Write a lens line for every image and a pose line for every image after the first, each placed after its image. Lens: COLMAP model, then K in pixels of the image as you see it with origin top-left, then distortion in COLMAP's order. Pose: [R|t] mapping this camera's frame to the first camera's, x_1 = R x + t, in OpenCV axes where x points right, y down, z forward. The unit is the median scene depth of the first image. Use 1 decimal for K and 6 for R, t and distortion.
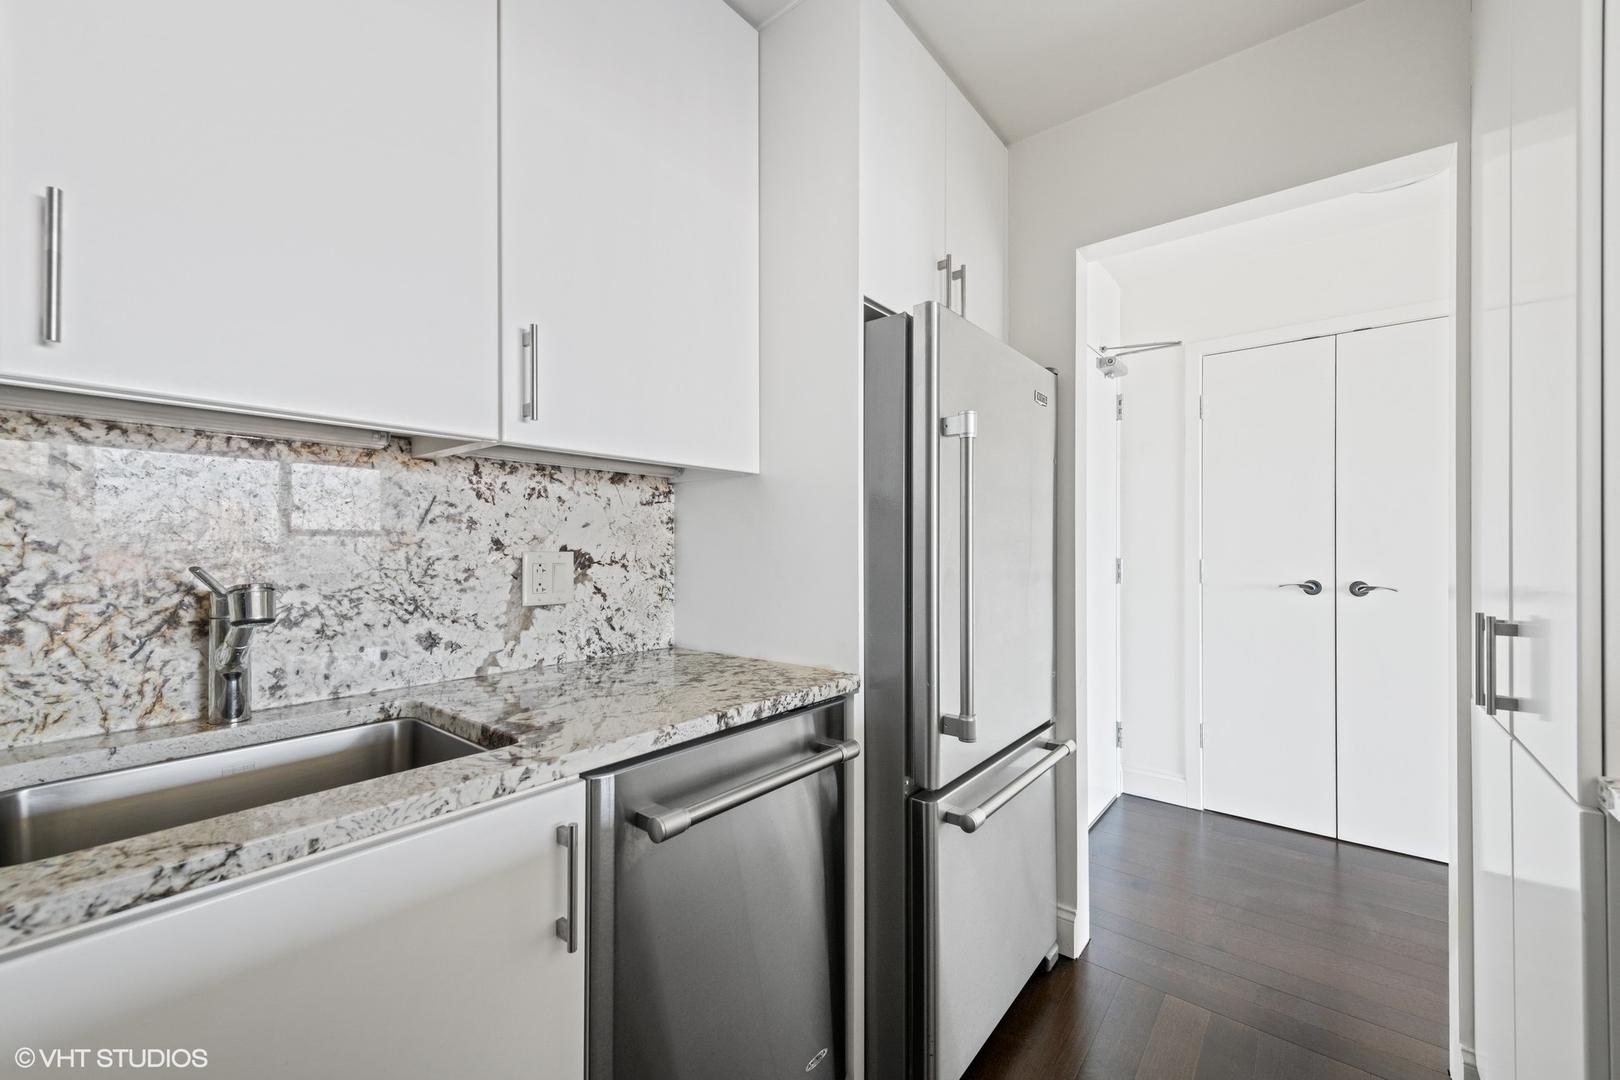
lens RADIAL K [[655.3, 0, 813.7], [0, 655.3, 543.9], [0, 0, 1]] dist [0.001602, 0.000084]
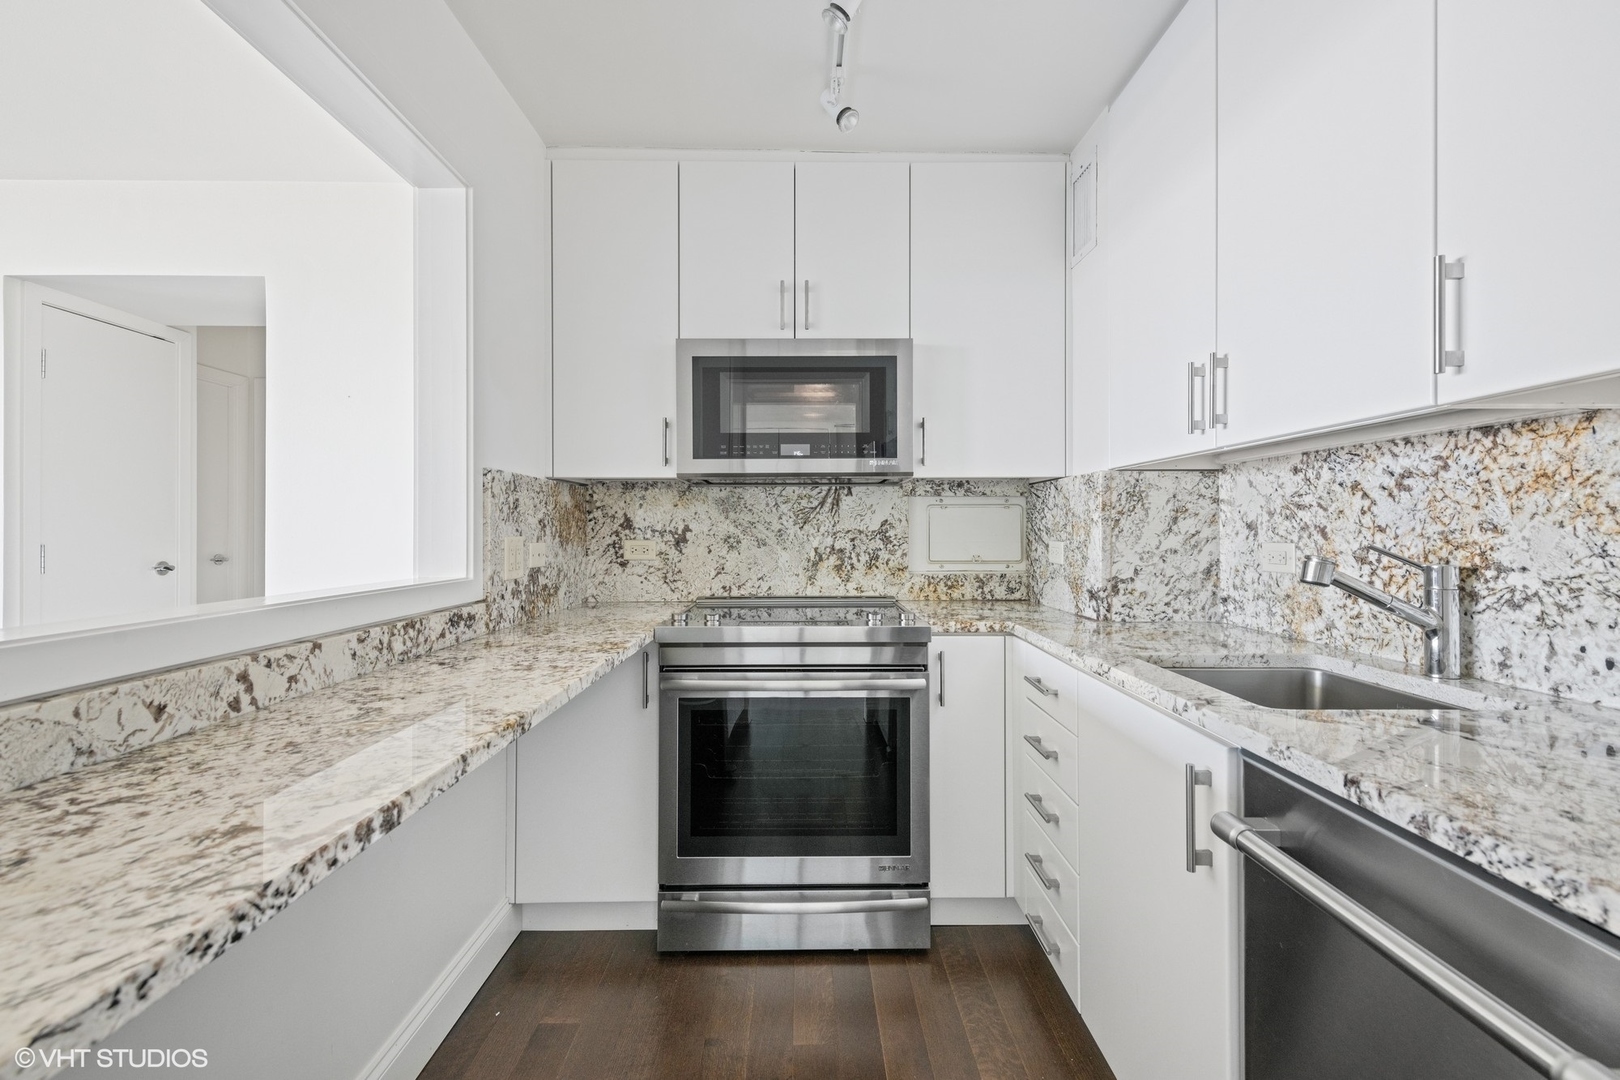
lens RADIAL K [[702.5, 0, 812.8], [0, 702.5, 531.9], [0, 0, 1]] dist [-0.002177, -0.000265]
pose [[-0.779688, 0.002310, -0.626164, 0.691497], [0.002714, 0.999996, 0.000311, 0.005818], [0.626163, -0.001457, -0.779691, 1.136944]]
